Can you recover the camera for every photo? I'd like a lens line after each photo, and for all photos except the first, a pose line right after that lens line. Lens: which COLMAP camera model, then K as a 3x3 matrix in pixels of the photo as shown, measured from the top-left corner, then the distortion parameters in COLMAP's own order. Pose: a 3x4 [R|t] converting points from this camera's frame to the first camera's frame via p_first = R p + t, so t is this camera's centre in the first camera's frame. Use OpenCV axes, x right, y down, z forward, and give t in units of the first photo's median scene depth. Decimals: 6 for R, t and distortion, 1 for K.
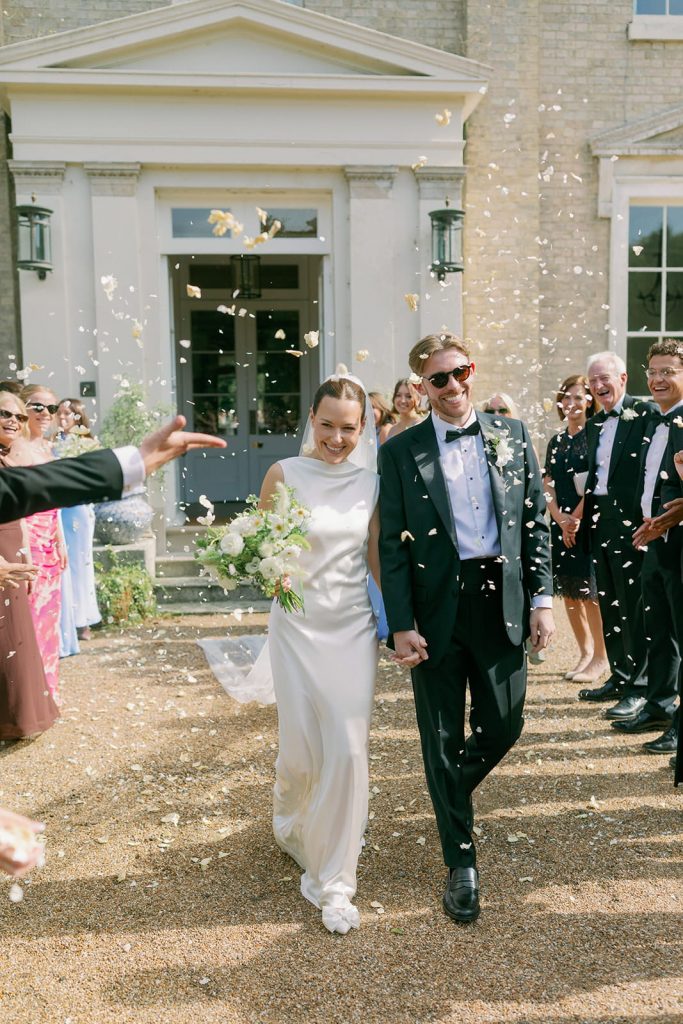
lens RADIAL K [[1091.1, 0, 341.5], [0, 1091.1, 512.0], [0, 0, 1]] dist [0.008557, 0.003810]
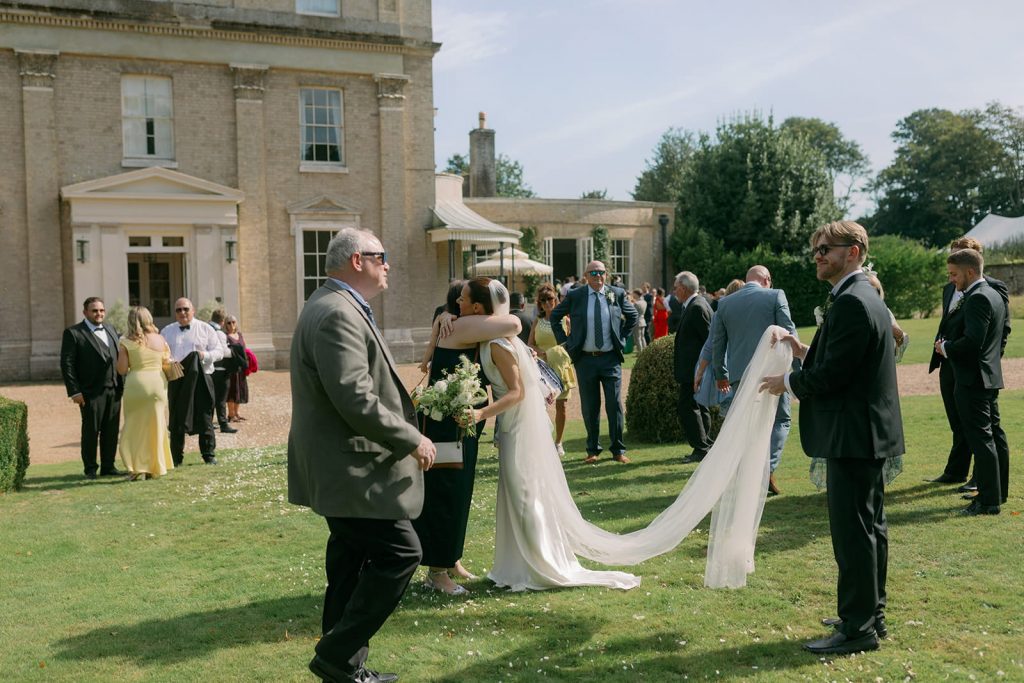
lens RADIAL K [[1091.1, 0, 512.0], [0, 1091.1, 341.5], [0, 0, 1]] dist [0.008557, 0.003810]
pose [[0.945423, -0.014727, 0.325514, -0.139085], [0.024599, 0.999353, -0.026234, 0.080754], [-0.324917, 0.032810, 0.945173, -1.876887]]
